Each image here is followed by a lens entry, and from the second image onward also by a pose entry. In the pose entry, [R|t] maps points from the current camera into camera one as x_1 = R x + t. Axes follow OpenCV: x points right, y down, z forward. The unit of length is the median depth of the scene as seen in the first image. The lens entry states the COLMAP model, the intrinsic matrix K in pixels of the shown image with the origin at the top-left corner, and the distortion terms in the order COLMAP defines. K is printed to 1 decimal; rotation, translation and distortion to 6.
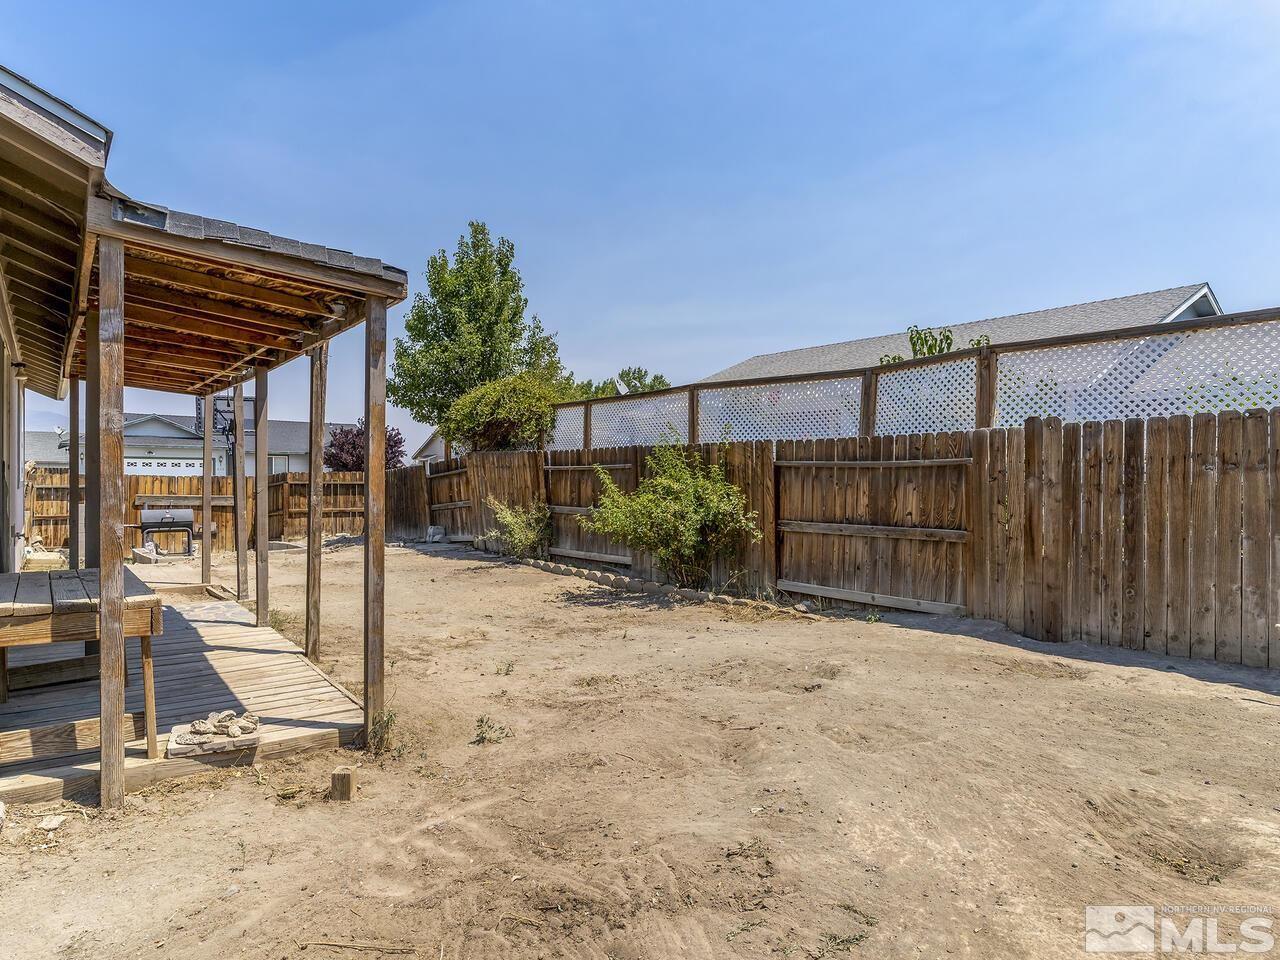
lens RADIAL K [[751.0, 0, 640.0], [0, 751.0, 480.0], [0, 0, 1]] dist [-0.000988, 0.000984]
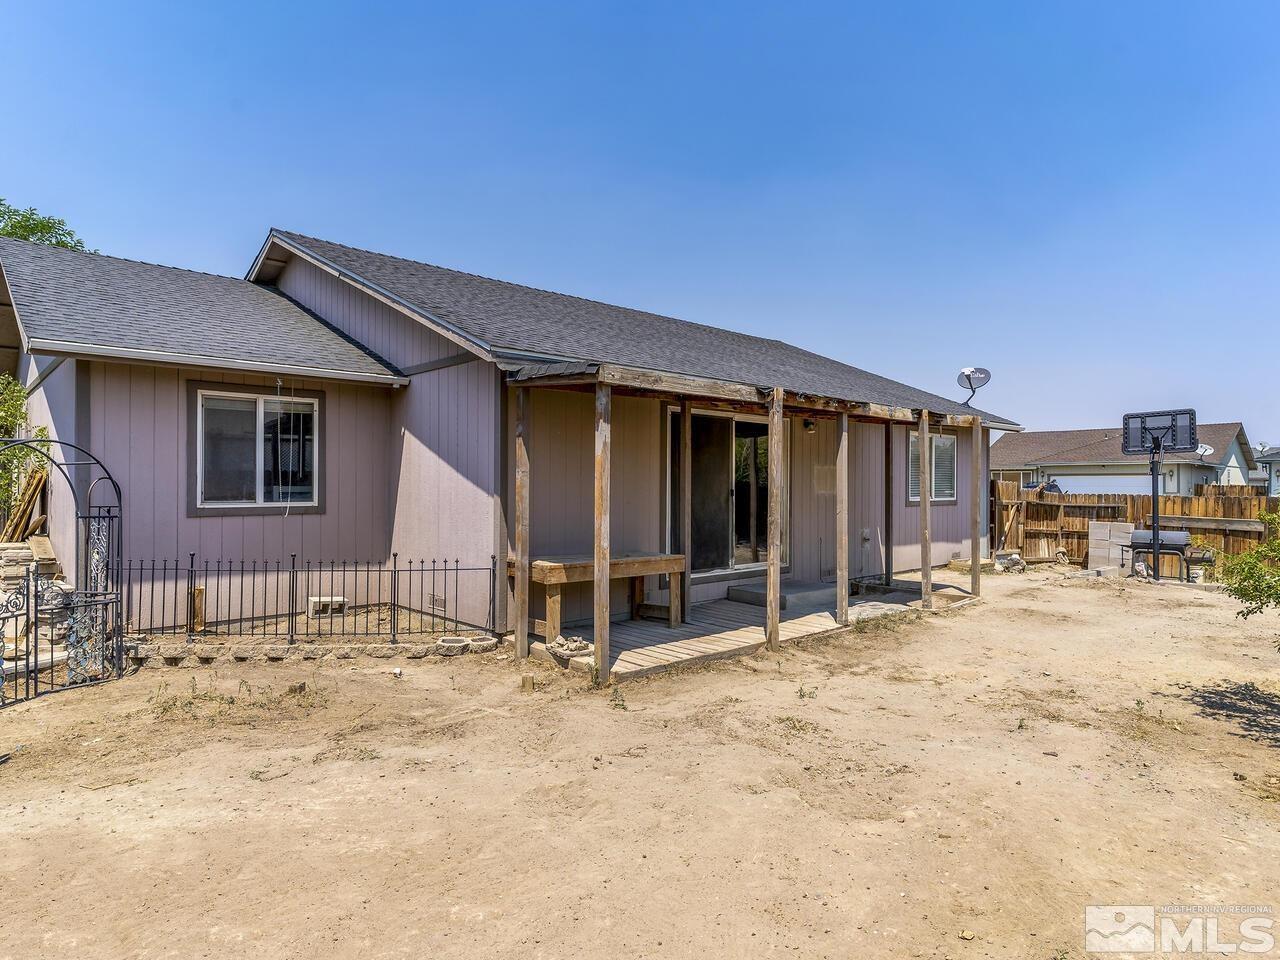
lens RADIAL K [[751.0, 0, 640.0], [0, 751.0, 480.0], [0, 0, 1]] dist [-0.000988, 0.000984]
pose [[0.076639, -0.012504, -0.996980, 0.917308], [-0.008022, 0.999881, -0.013157, -0.026664], [0.997027, 0.009006, 0.076530, 0.766533]]
